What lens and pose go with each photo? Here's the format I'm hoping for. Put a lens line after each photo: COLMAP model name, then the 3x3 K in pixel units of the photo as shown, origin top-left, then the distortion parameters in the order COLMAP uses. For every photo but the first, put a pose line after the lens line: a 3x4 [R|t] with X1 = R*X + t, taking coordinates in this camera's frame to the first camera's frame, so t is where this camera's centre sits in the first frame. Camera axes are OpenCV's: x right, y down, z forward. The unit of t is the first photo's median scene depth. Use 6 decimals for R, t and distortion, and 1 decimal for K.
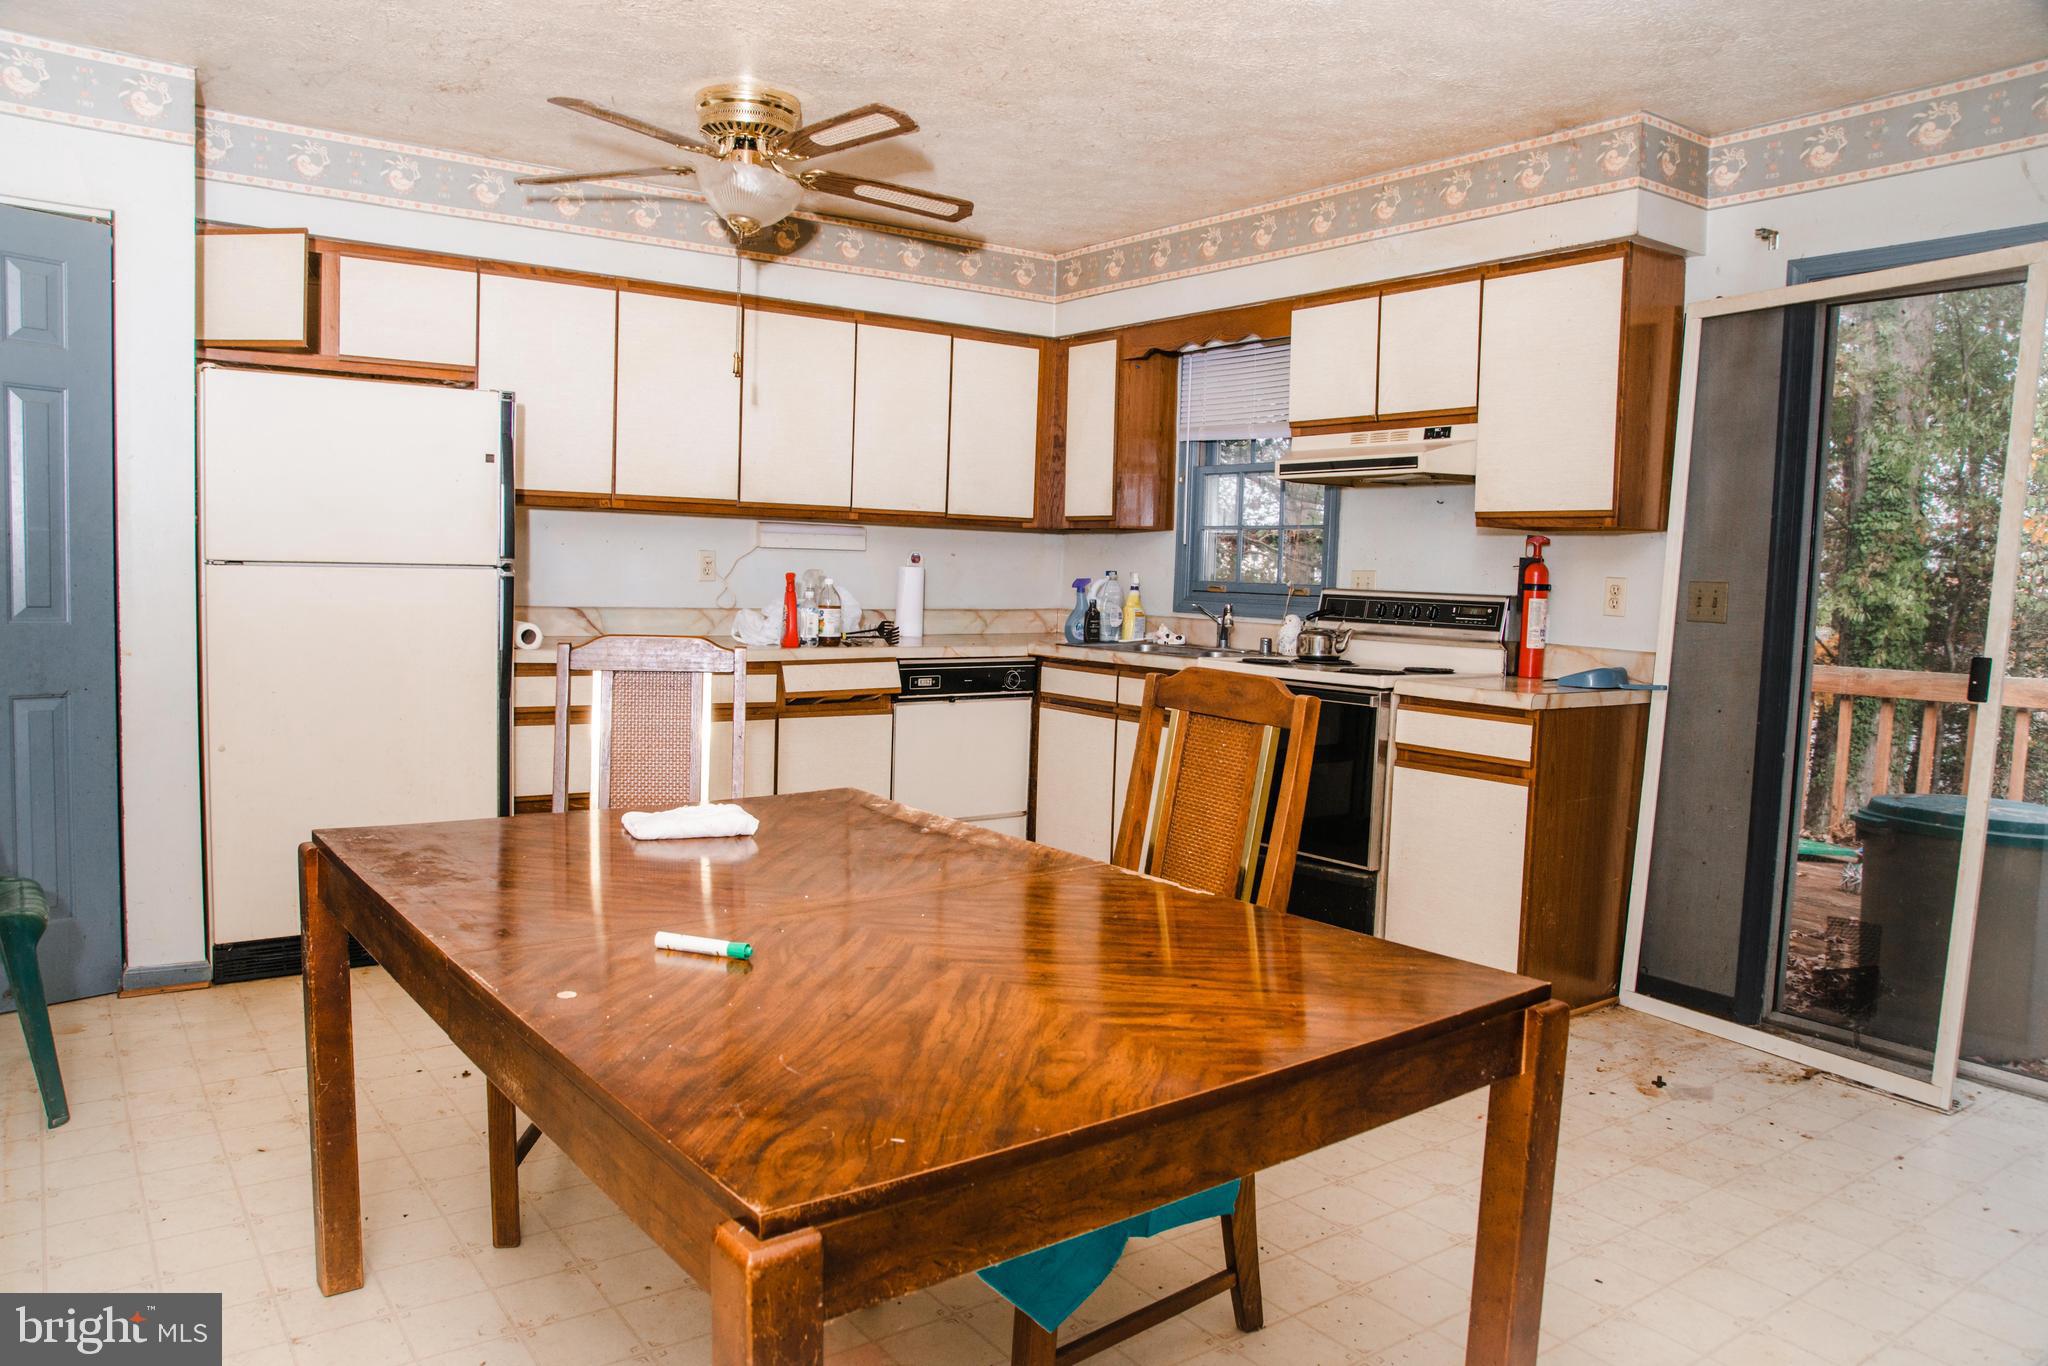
lens RADIAL K [[1403.3, 0, 1015.7], [0, 1403.3, 690.0], [0, 0, 1]] dist [-0.124247, 0.080757]
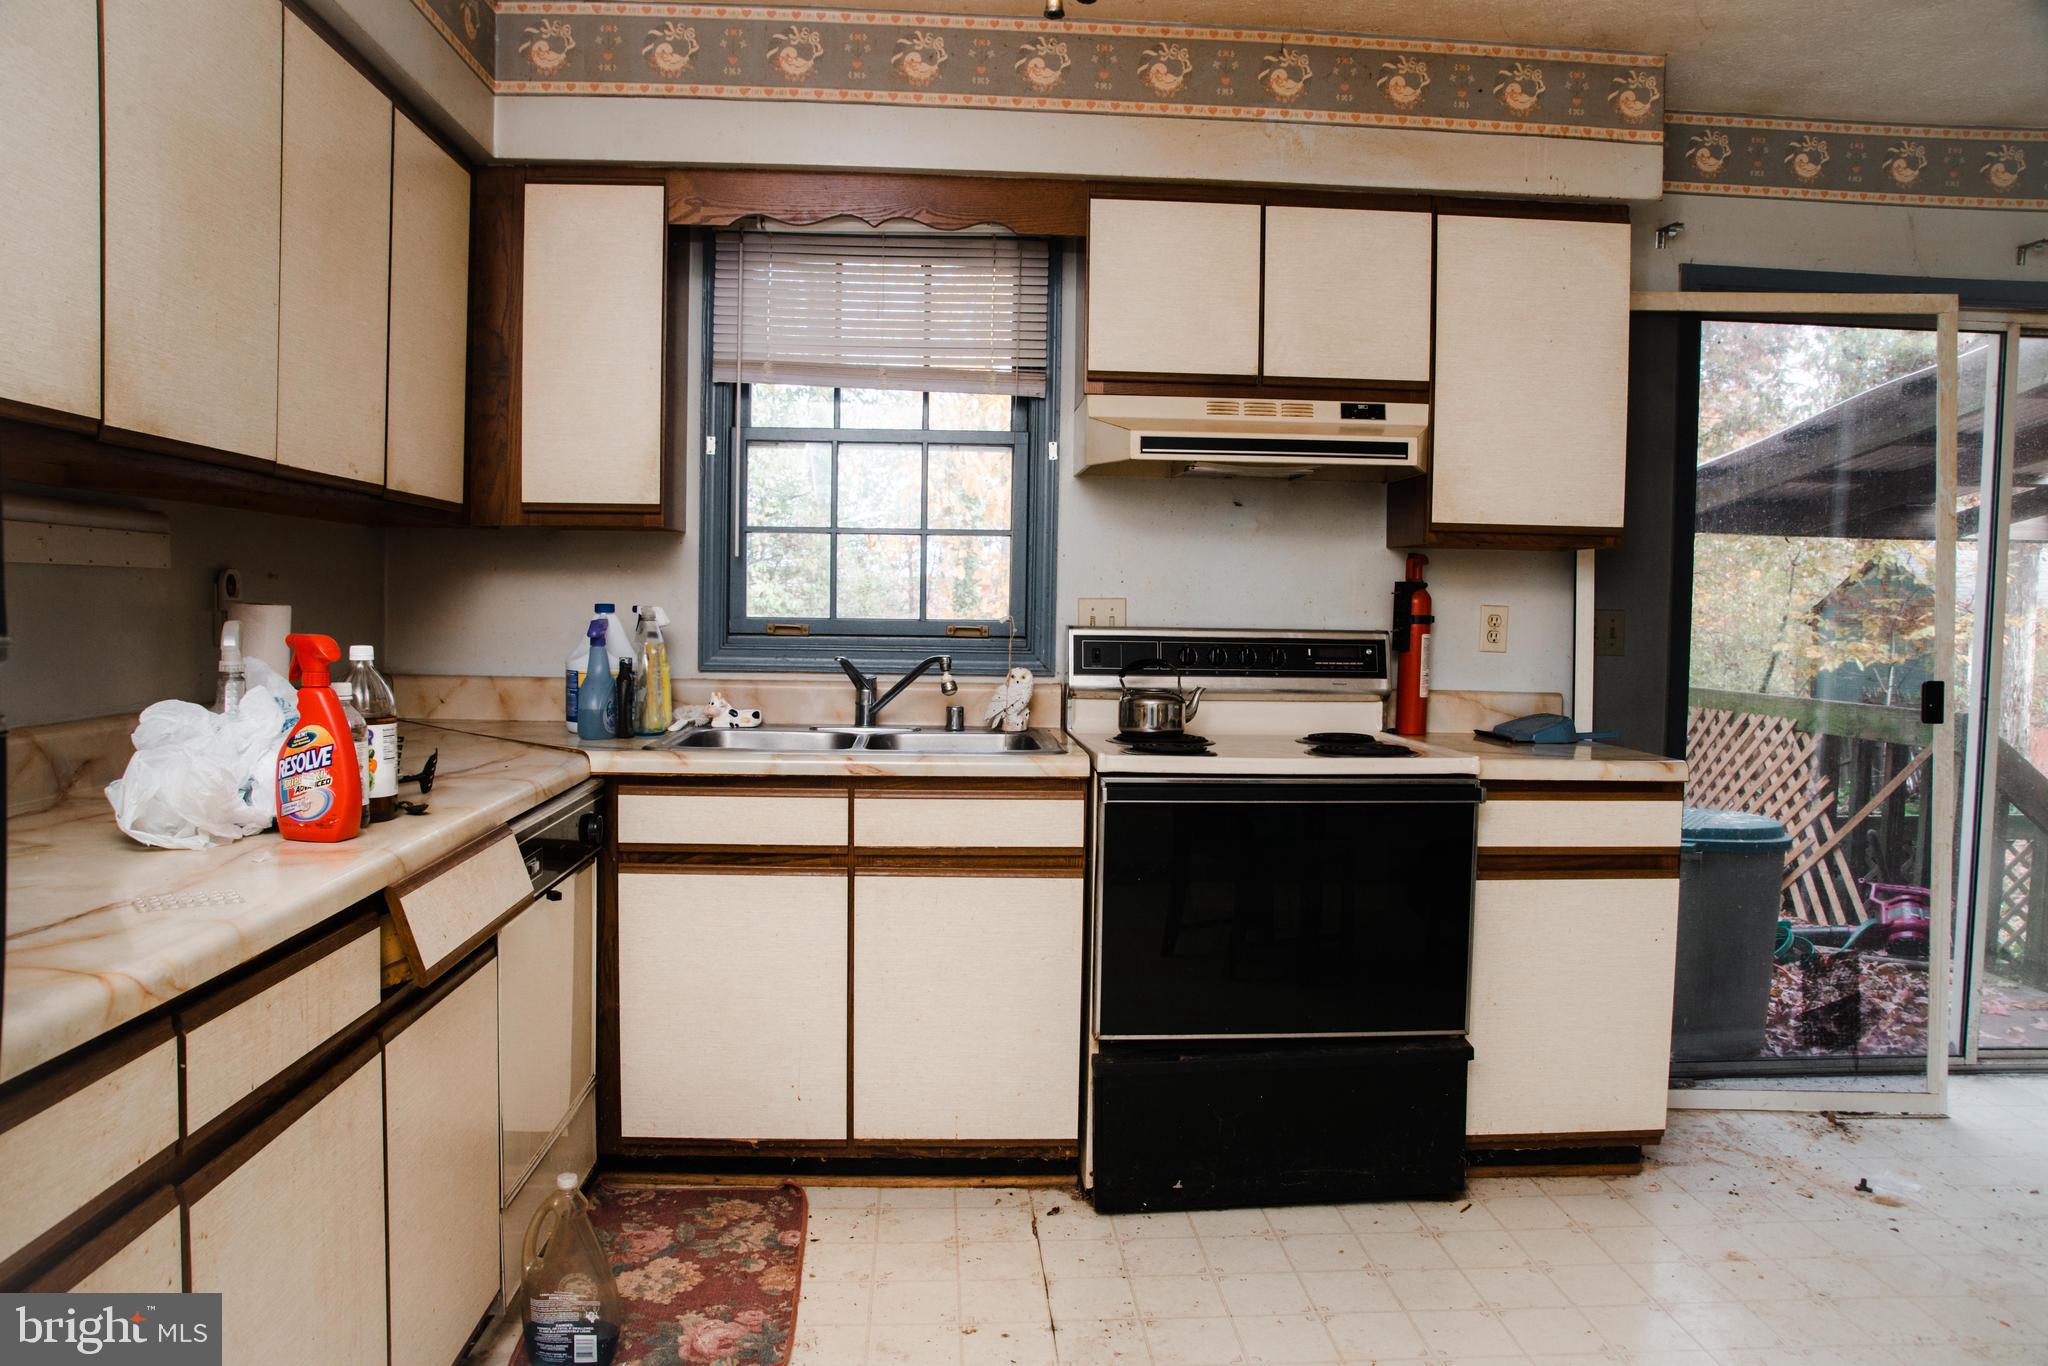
lens RADIAL K [[1403.3, 0, 1015.7], [0, 1403.3, 690.0], [0, 0, 1]] dist [-0.124247, 0.080757]
pose [[0.542743, -0.071054, 0.836888, -0.397639], [0.072383, 0.996665, 0.037677, -0.077889], [-0.836774, 0.040127, 0.546076, 0.733837]]
